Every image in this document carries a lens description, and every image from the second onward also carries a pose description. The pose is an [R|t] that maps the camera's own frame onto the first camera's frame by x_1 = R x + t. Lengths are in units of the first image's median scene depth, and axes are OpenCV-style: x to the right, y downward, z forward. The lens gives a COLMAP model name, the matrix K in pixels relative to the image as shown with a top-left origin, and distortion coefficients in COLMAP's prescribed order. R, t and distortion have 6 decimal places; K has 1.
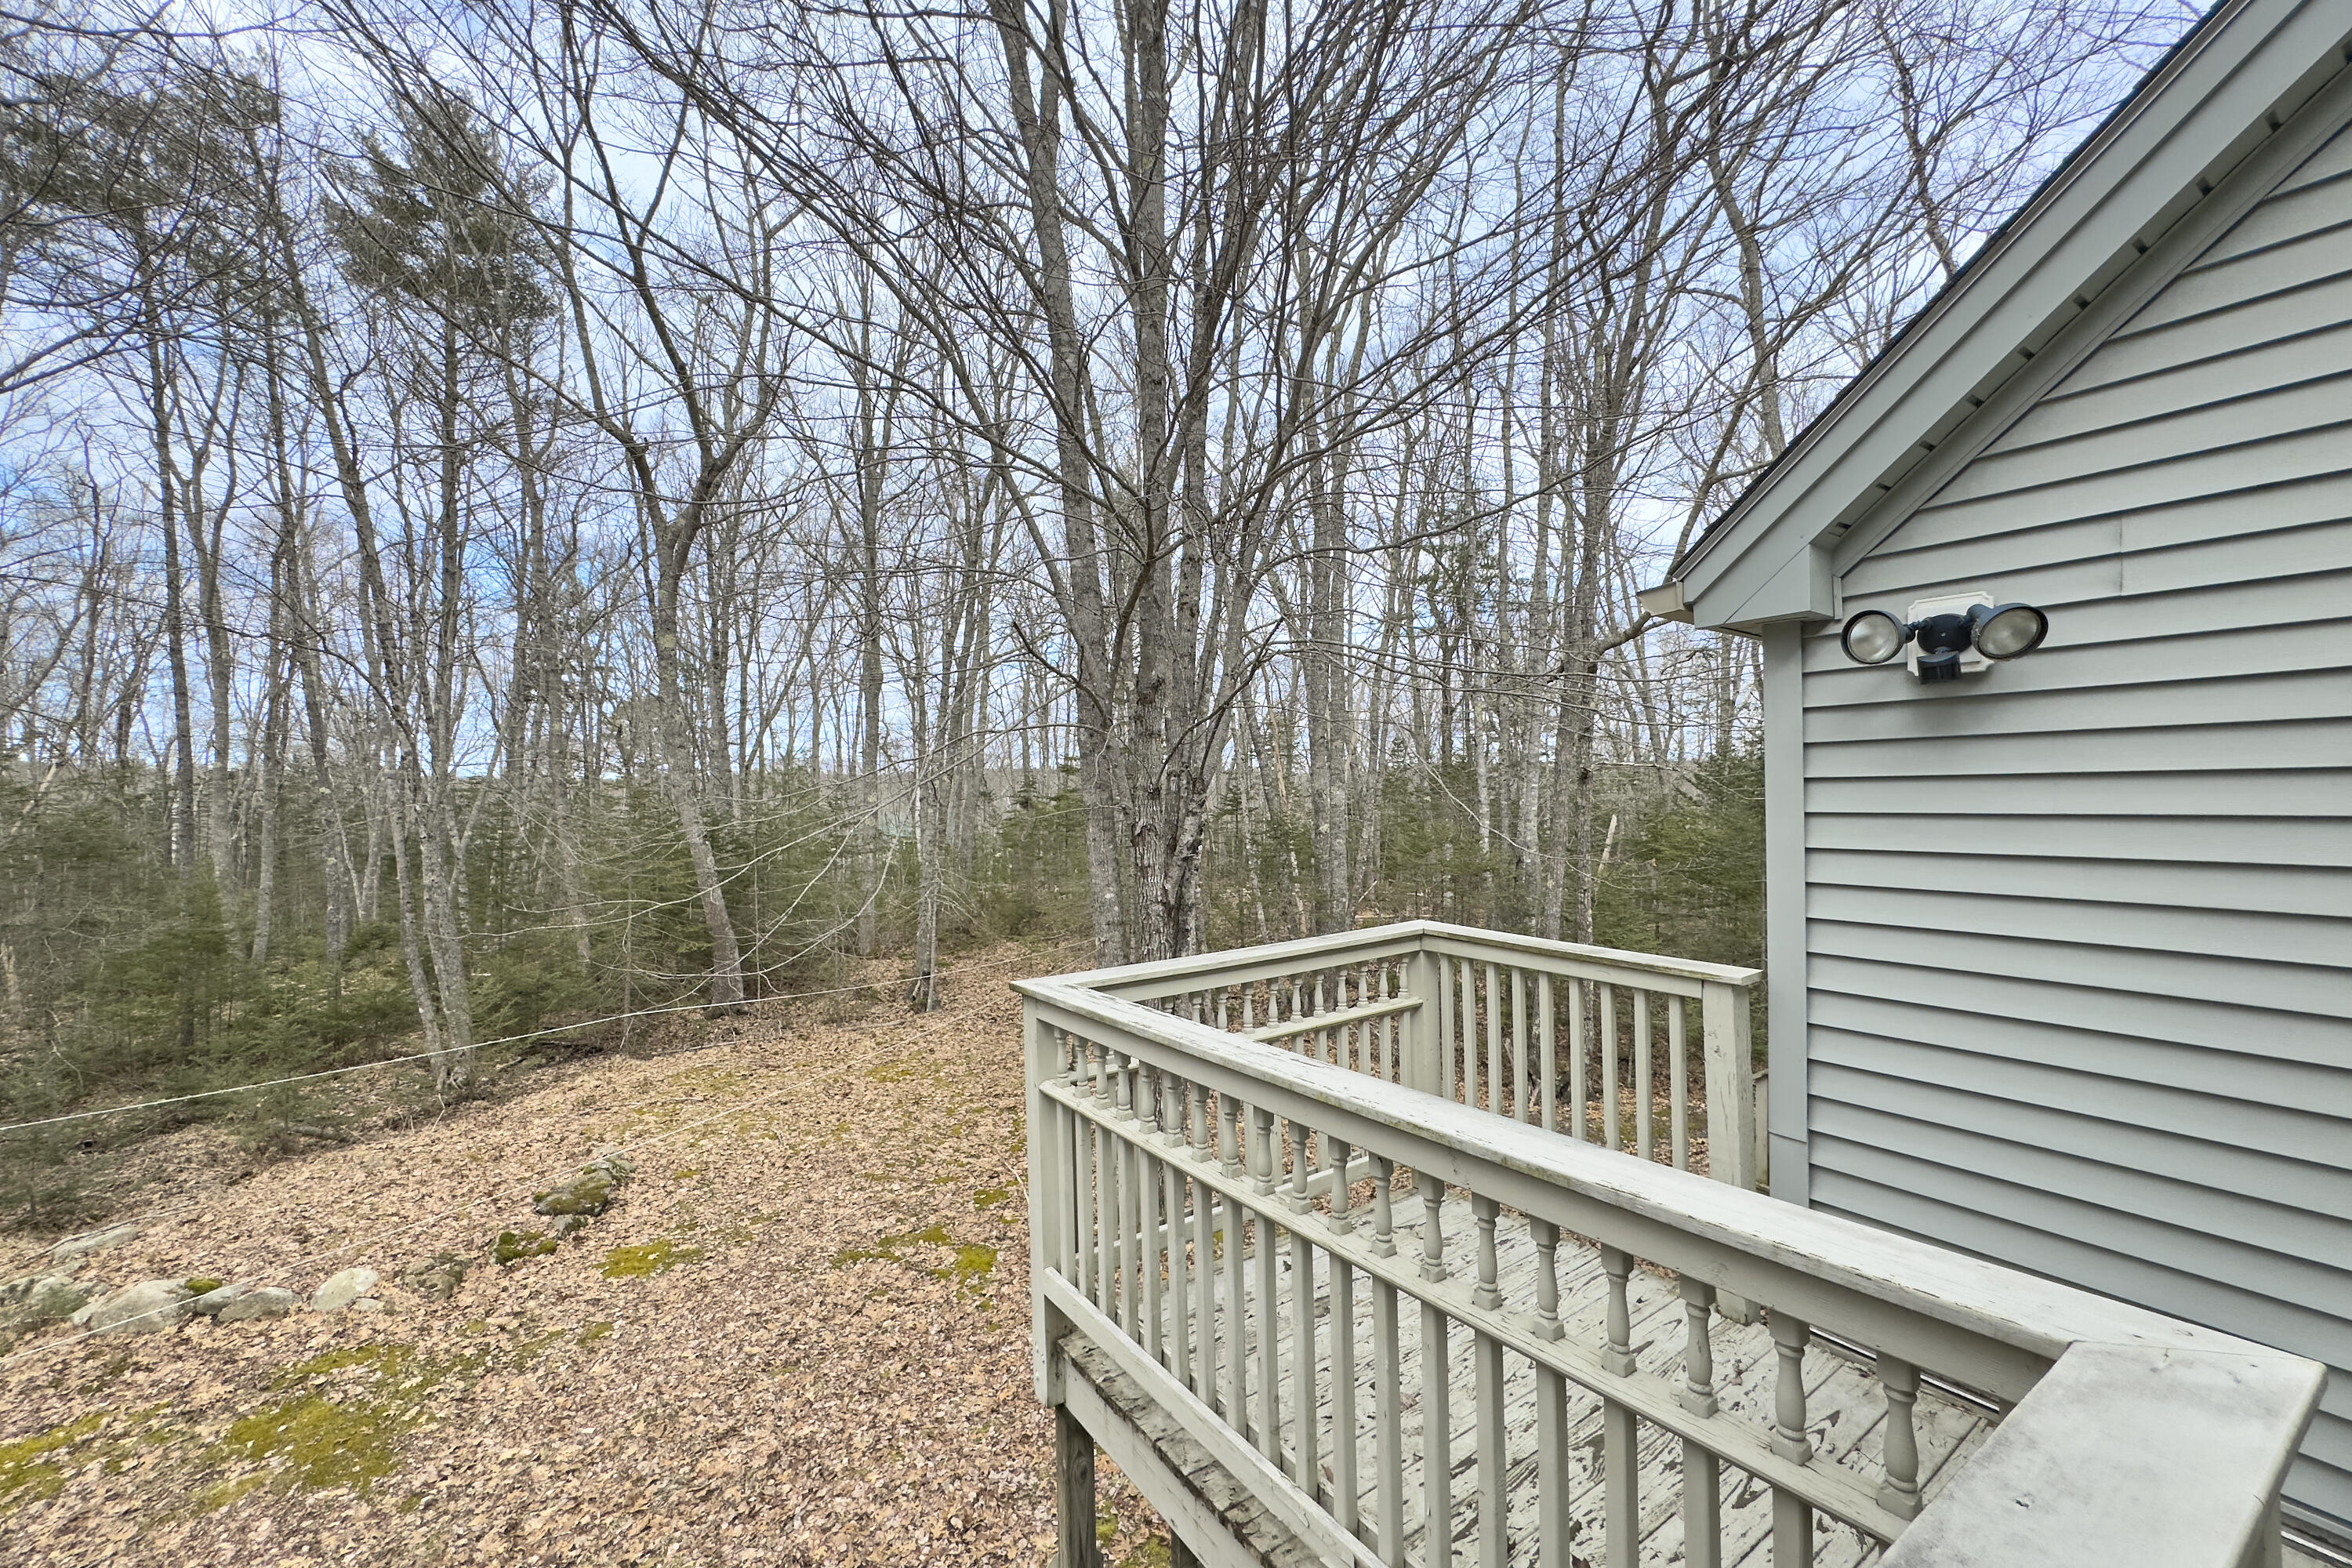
lens RADIAL K [[936.0, 0, 1179.2], [0, 936.0, 778.8], [0, 0, 1]] dist [-0.001374, -0.000425]
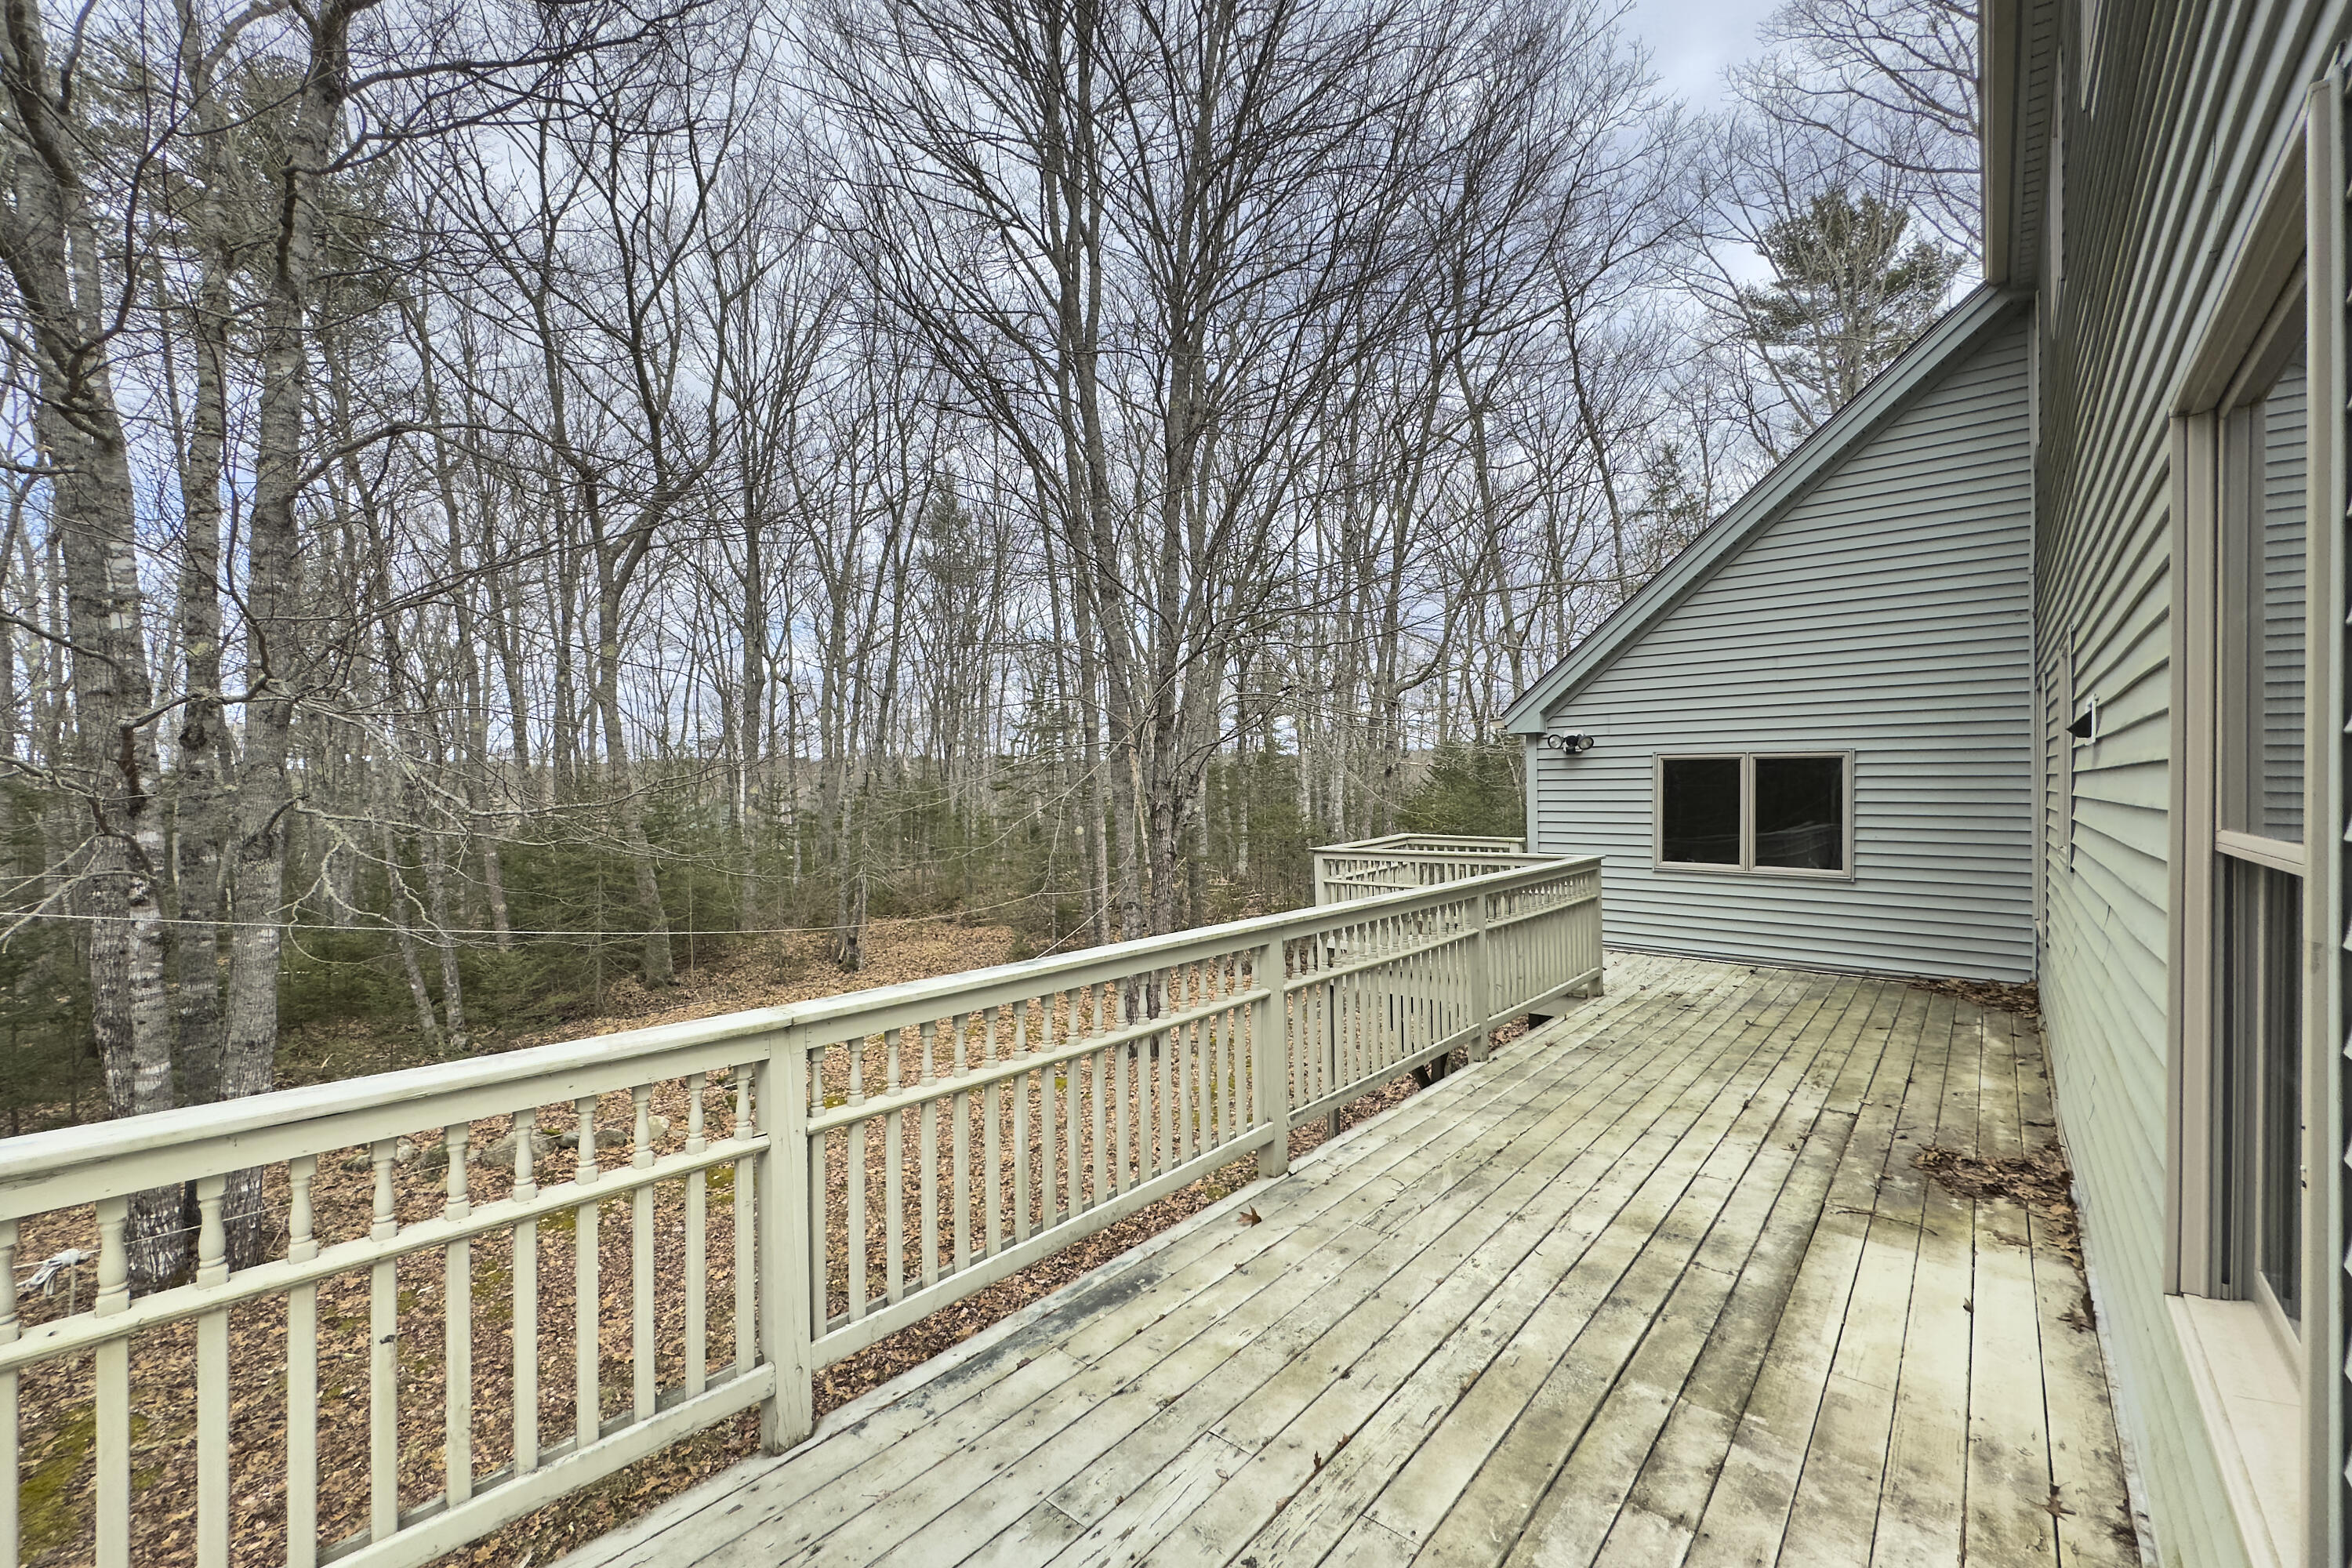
lens RADIAL K [[936.0, 0, 1171.7], [0, 936.0, 783.8], [0, 0, 1]] dist [-0.001374, -0.000425]
pose [[0.968503, -0.004245, 0.248967, -0.342779], [-0.000025, 0.999853, 0.017144, -0.010700], [-0.249003, -0.016610, 0.968360, -0.459248]]
